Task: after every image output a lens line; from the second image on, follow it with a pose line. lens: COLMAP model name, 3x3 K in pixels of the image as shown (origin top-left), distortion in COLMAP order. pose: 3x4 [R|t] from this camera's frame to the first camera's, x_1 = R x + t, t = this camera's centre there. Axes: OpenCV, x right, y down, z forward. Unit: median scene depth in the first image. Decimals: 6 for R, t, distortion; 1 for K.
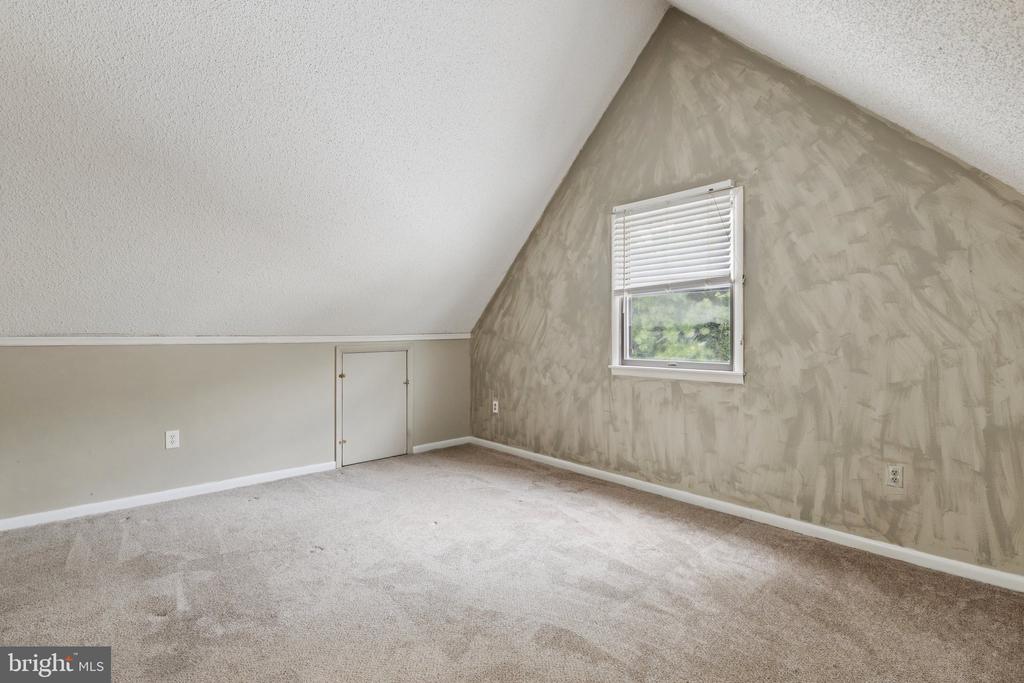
lens RADIAL K [[480.7, 0, 516.4], [0, 480.7, 339.2], [0, 0, 1]] dist [-0.003542, -0.000169]
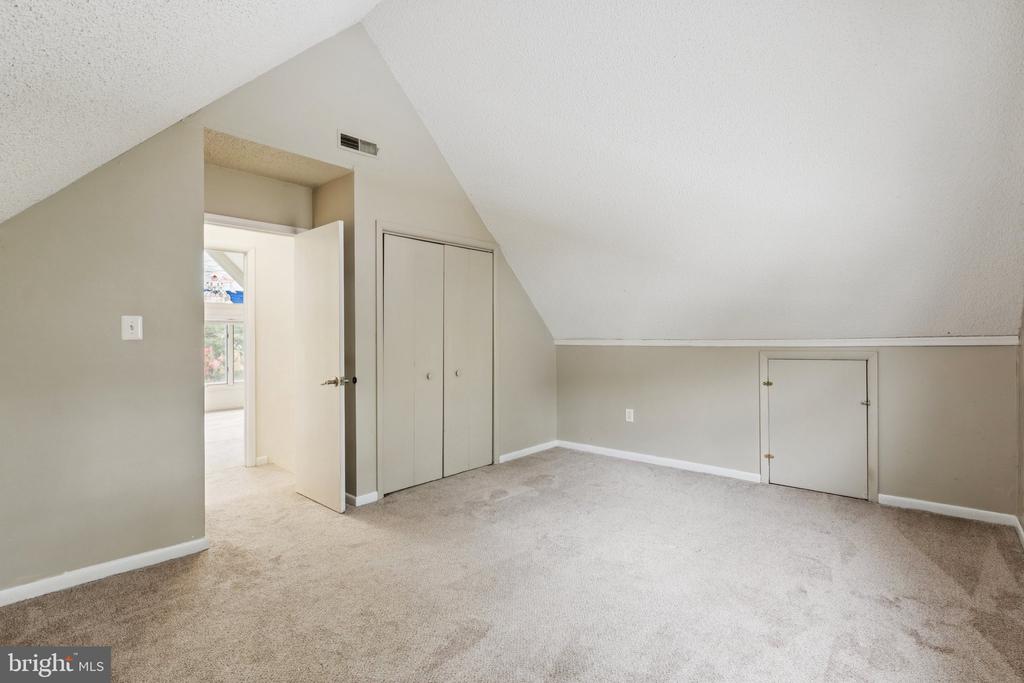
lens RADIAL K [[480.7, 0, 514.2], [0, 480.7, 339.0], [0, 0, 1]] dist [-0.003542, -0.000169]
pose [[0.113231, 0.003177, -0.993564, 0.592631], [-0.005149, 0.999983, 0.002610, -0.010397], [0.993555, 0.004820, 0.113245, 0.505815]]
